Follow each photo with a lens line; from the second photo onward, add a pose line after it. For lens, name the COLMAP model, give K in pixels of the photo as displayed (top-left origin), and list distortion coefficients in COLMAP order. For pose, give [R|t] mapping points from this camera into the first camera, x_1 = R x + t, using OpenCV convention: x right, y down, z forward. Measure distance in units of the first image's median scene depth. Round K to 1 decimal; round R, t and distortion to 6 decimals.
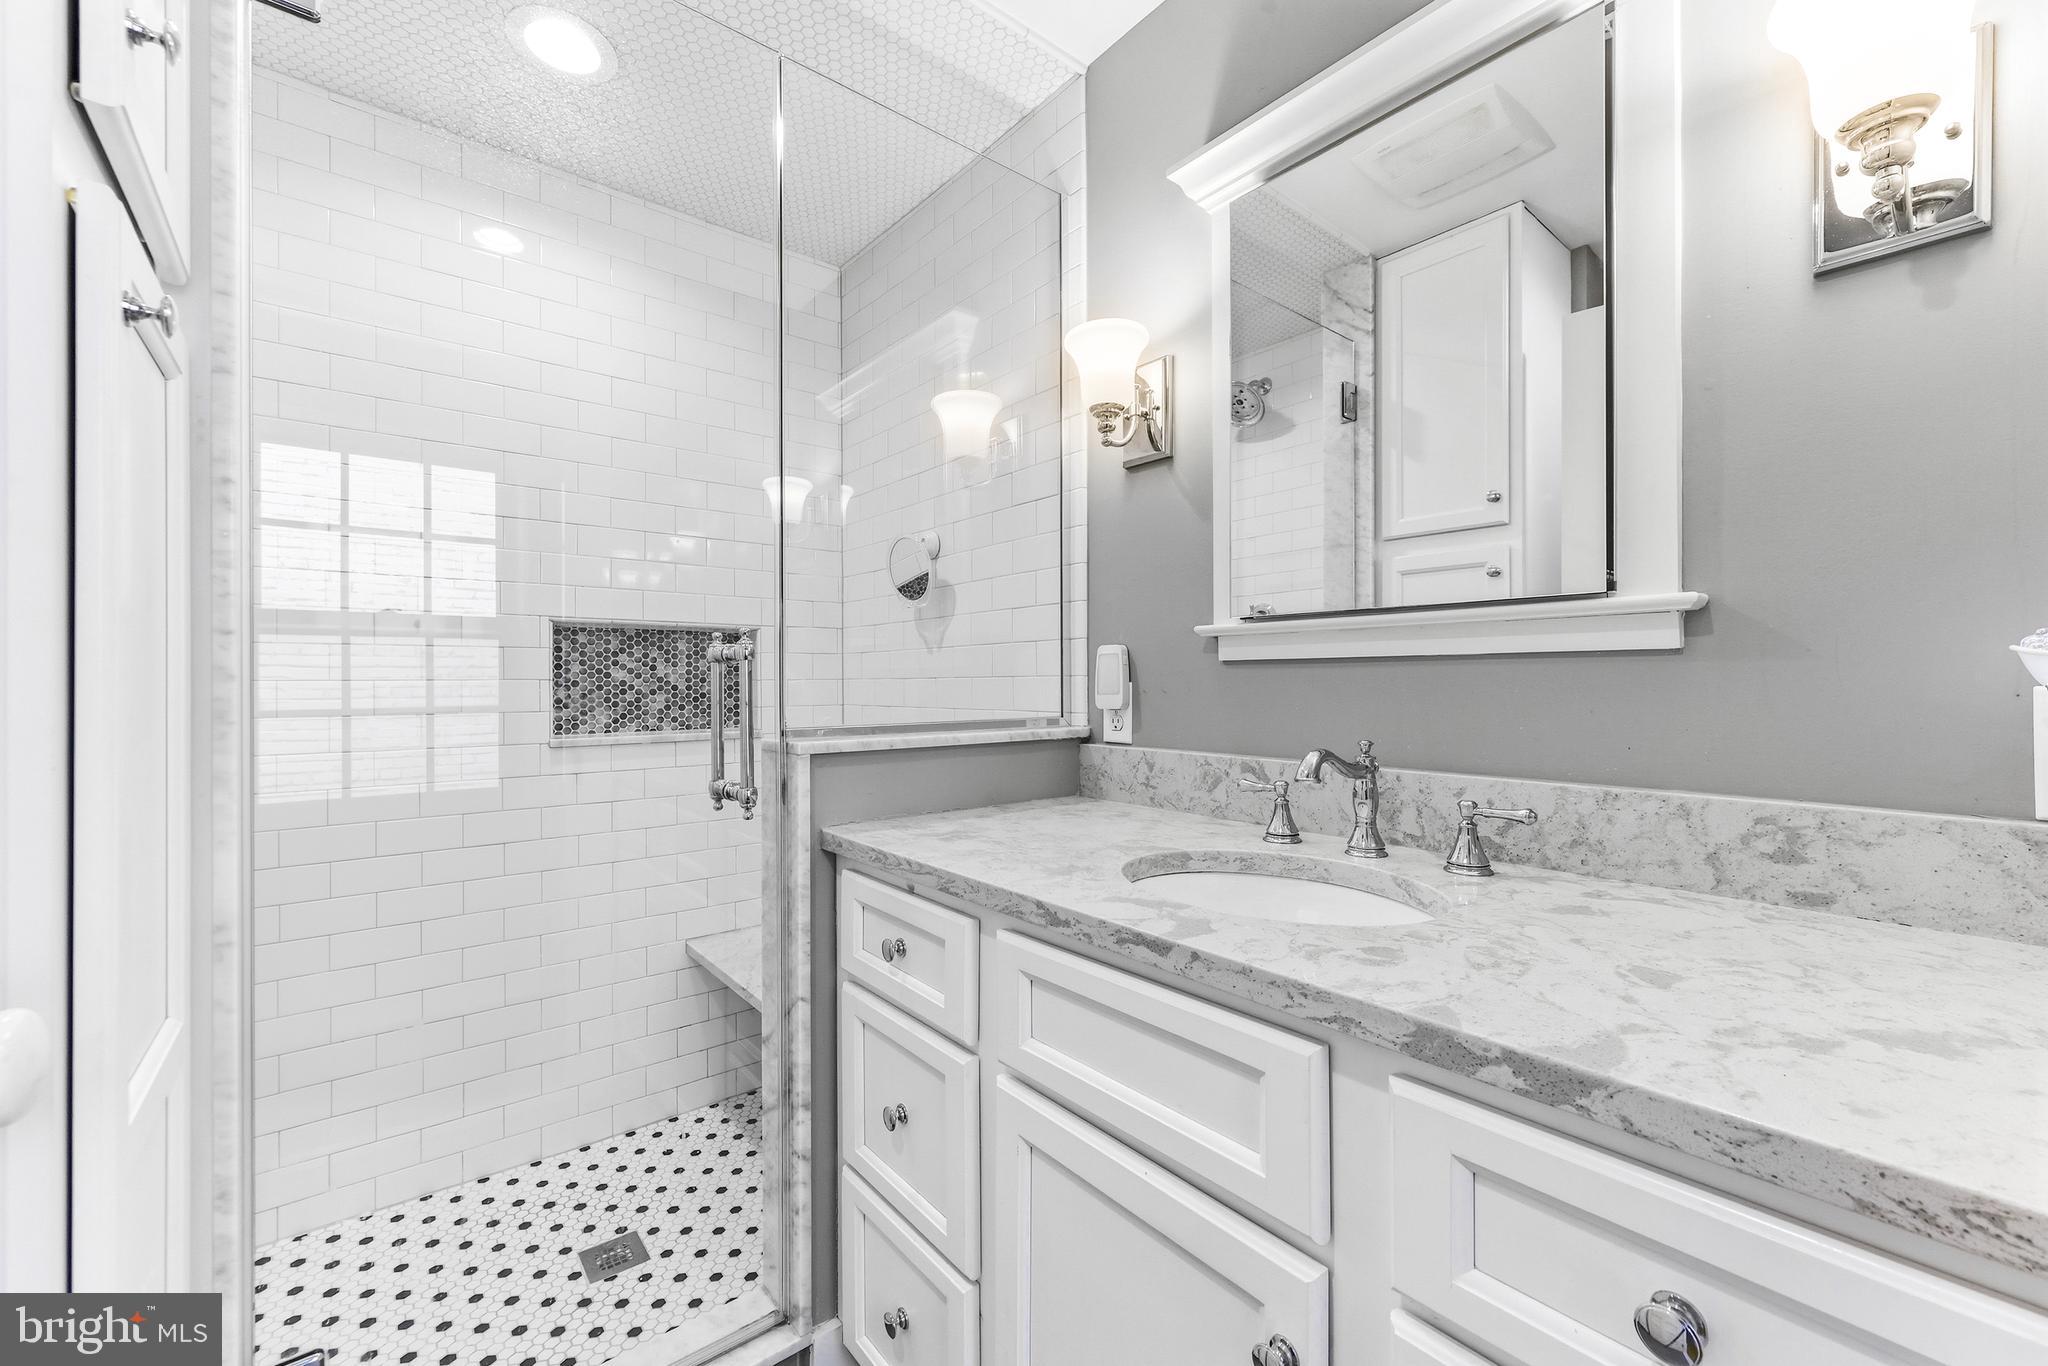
lens RADIAL K [[827.6, 0, 1034.4], [0, 827.6, 682.9], [0, 0, 1]] dist [-0.002030, 0.000681]
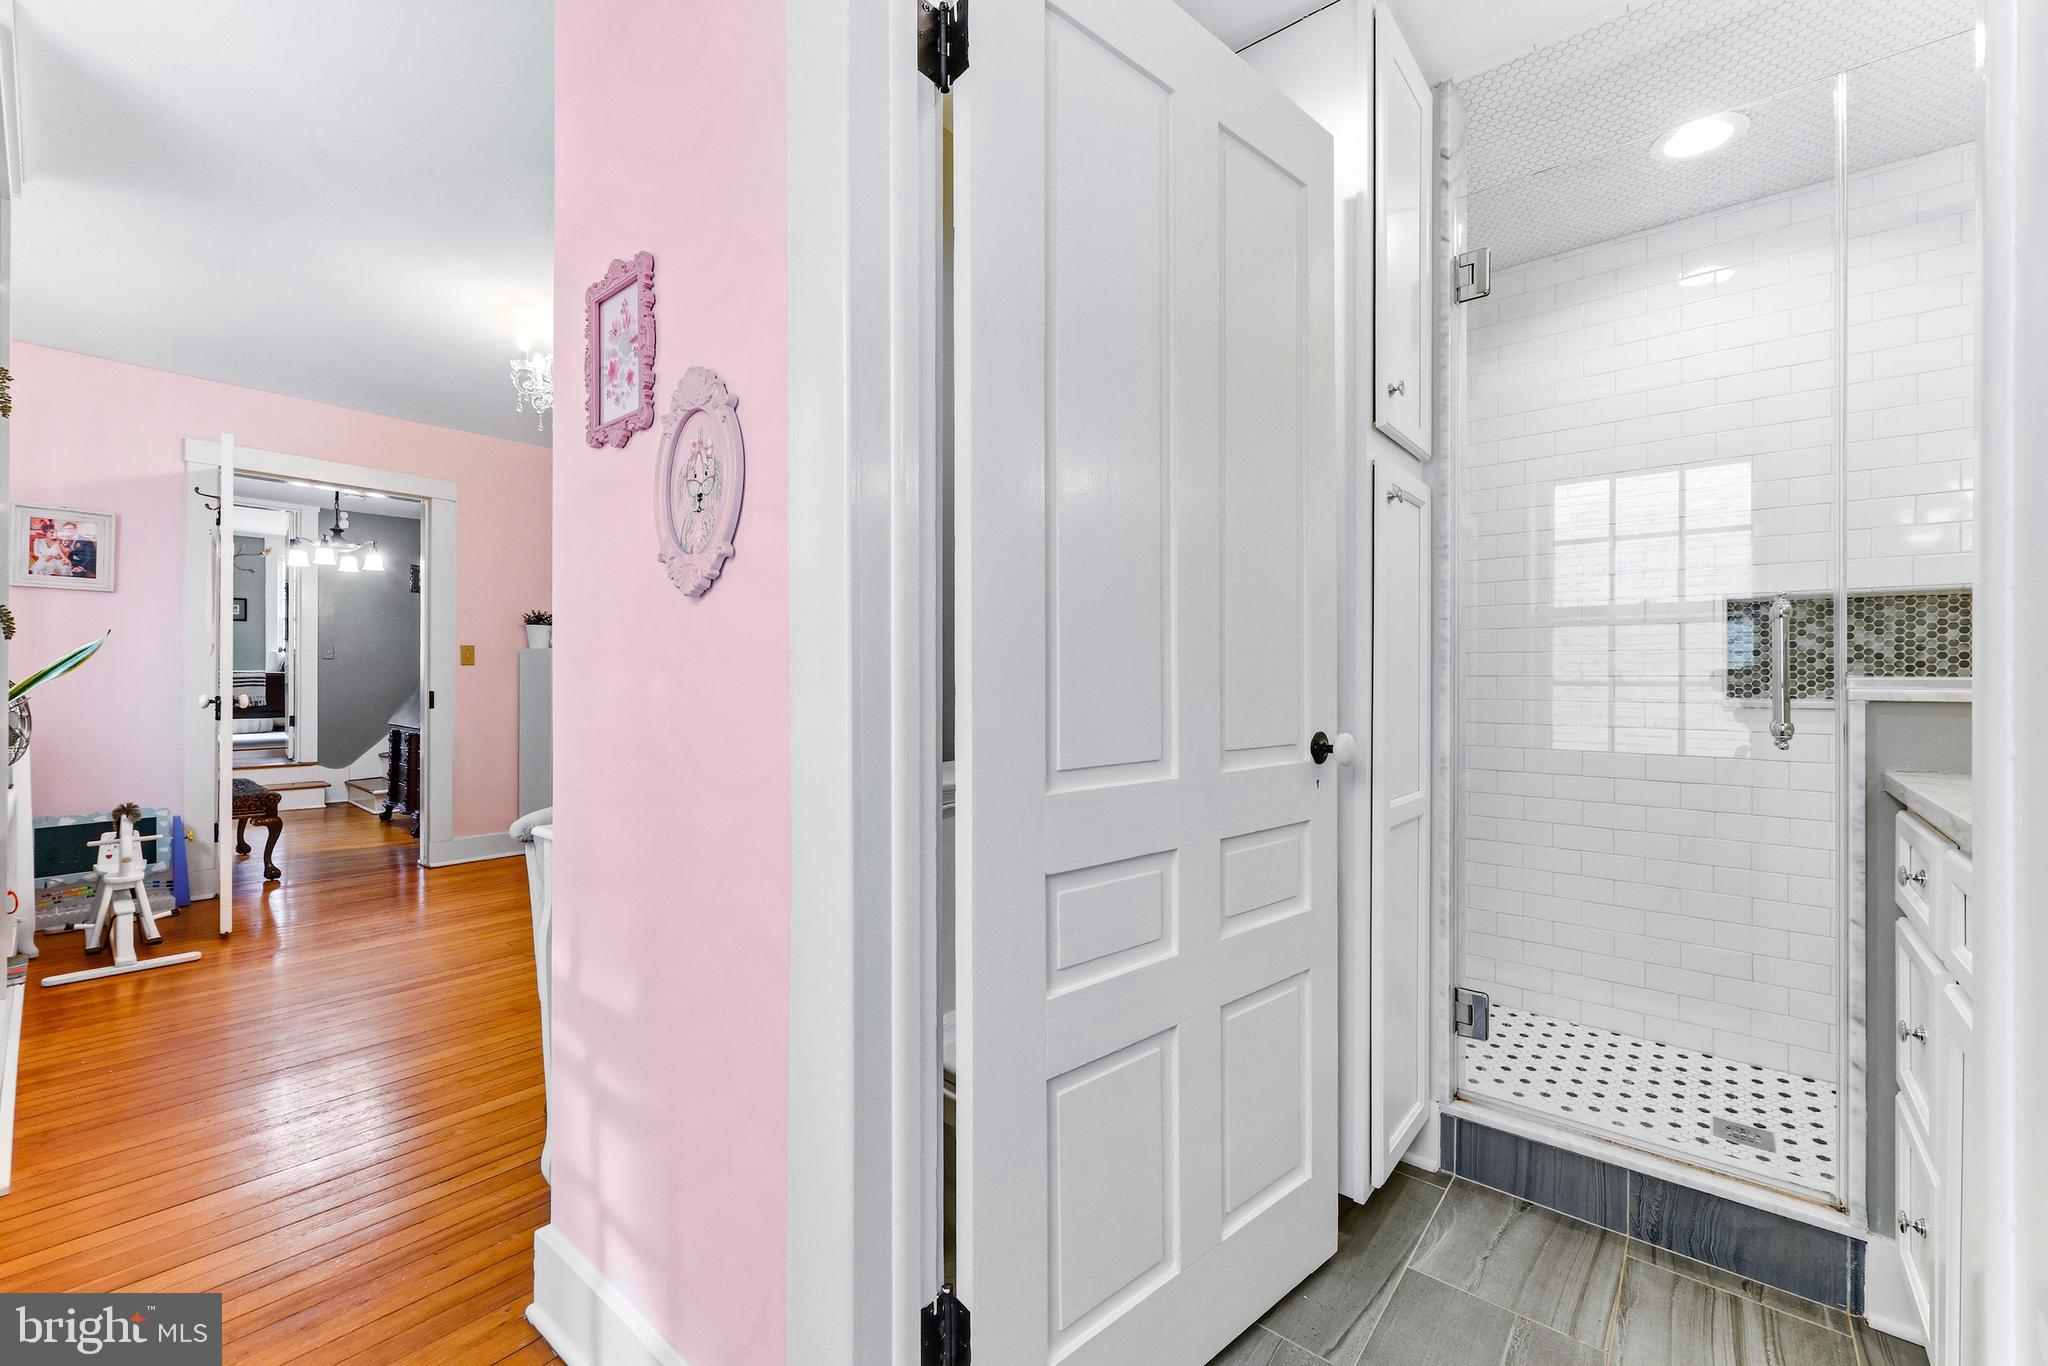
lens RADIAL K [[827.6, 0, 1027.7], [0, 827.6, 677.7], [0, 0, 1]] dist [-0.002030, 0.000681]
pose [[0.191106, 0.004641, -0.981558, 0.457051], [-0.002436, 0.999988, 0.004254, 0.041798], [0.981566, 0.001578, 0.191115, -0.229534]]
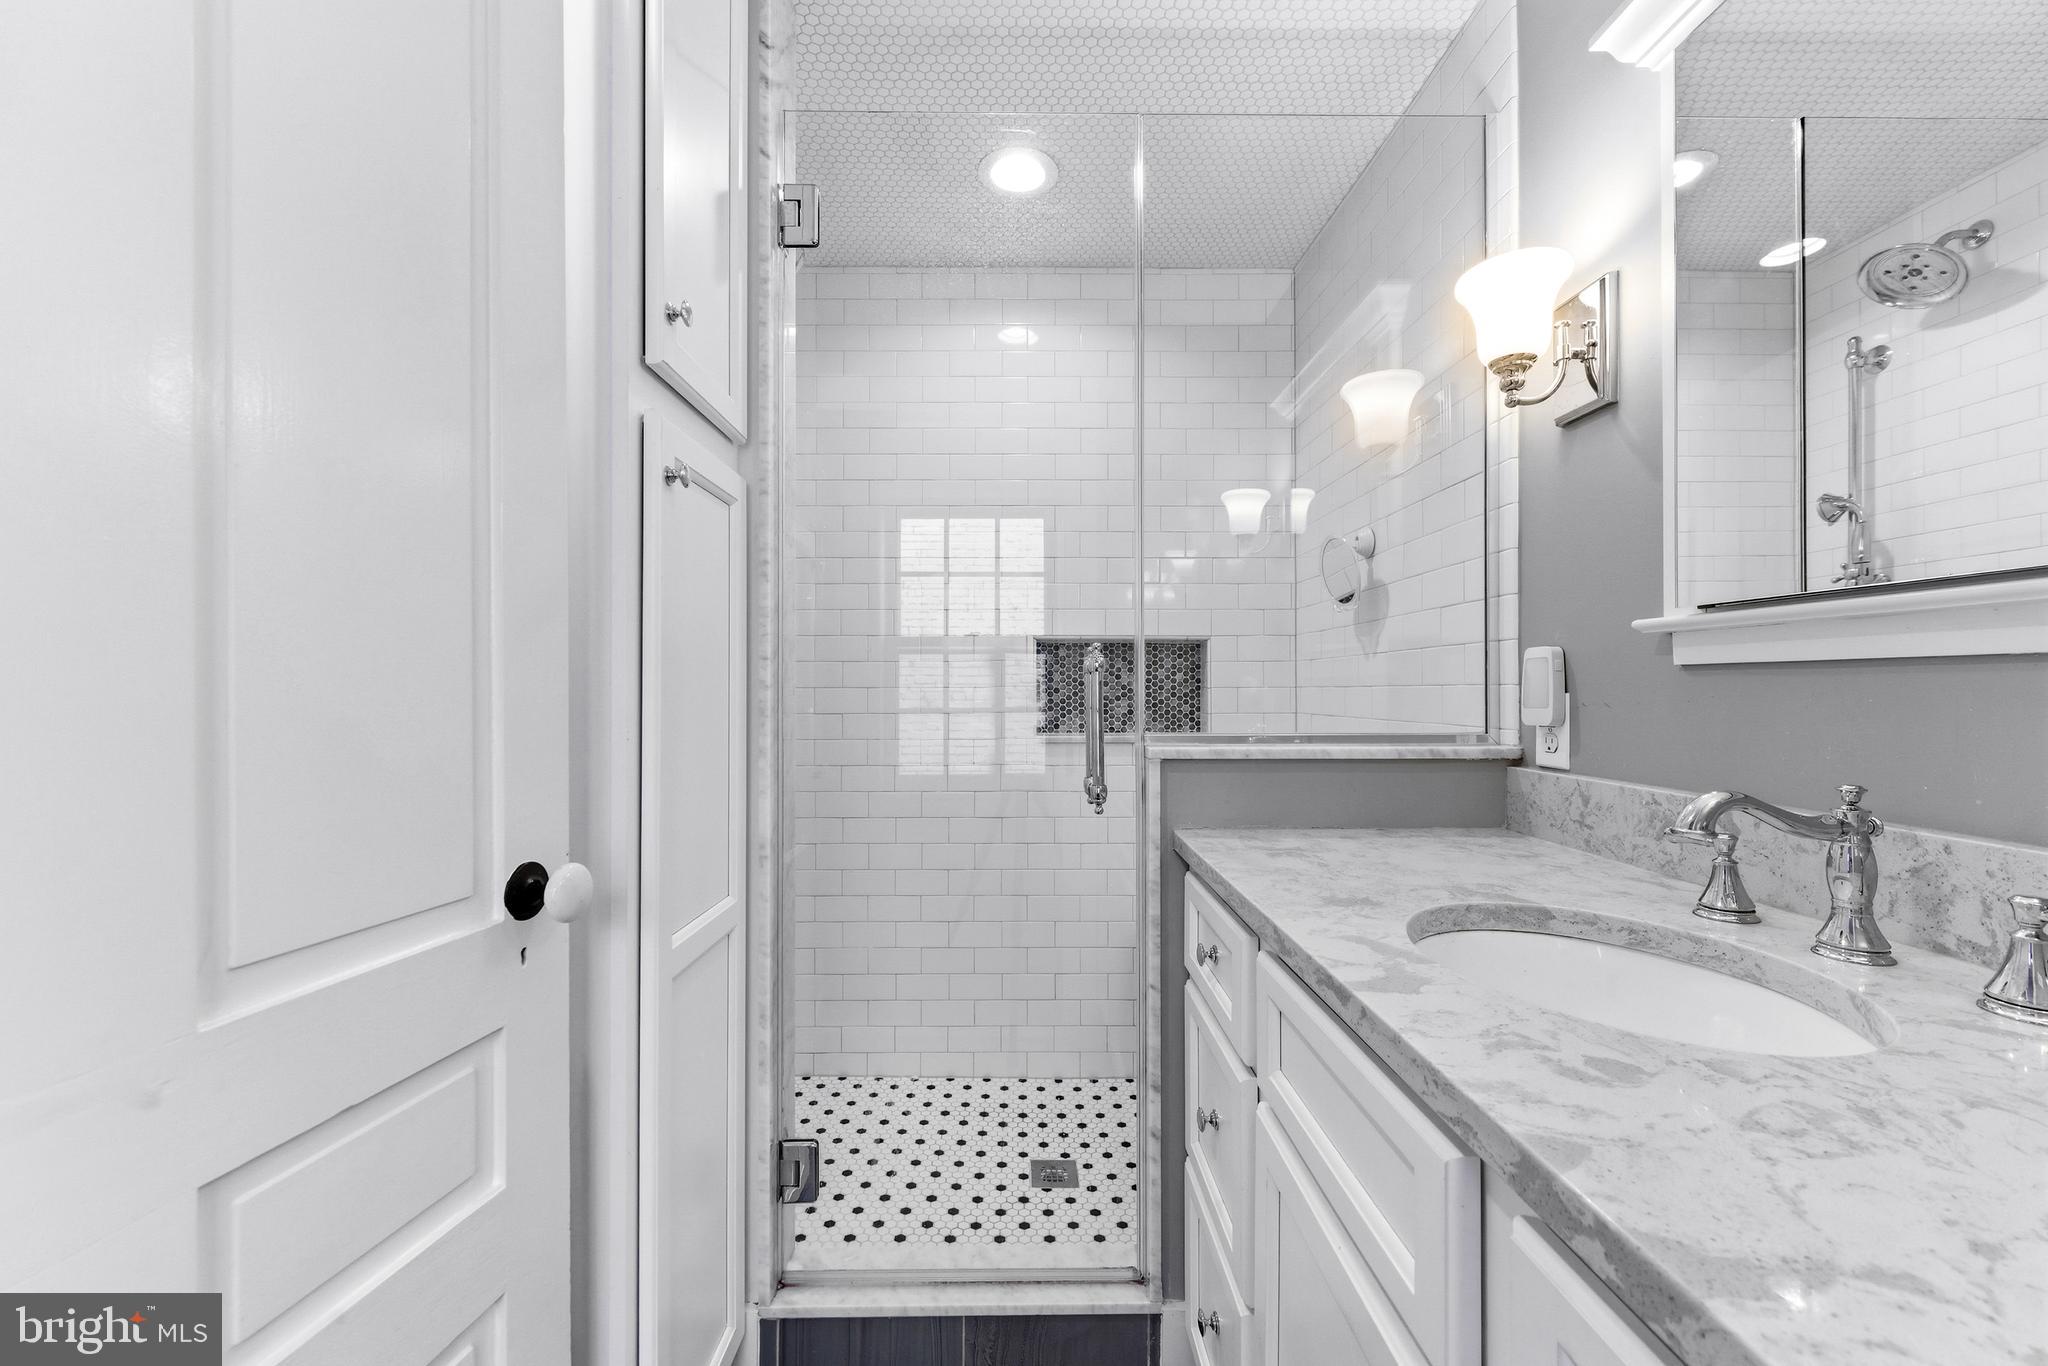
lens RADIAL K [[827.6, 0, 1009.0], [0, 827.6, 685.8], [0, 0, 1]] dist [-0.002030, 0.000681]
pose [[0.773099, 0.000865, -0.634284, 0.197702], [-0.002861, 0.999994, -0.002123, -0.004155], [0.634279, 0.003456, 0.773097, 0.039450]]
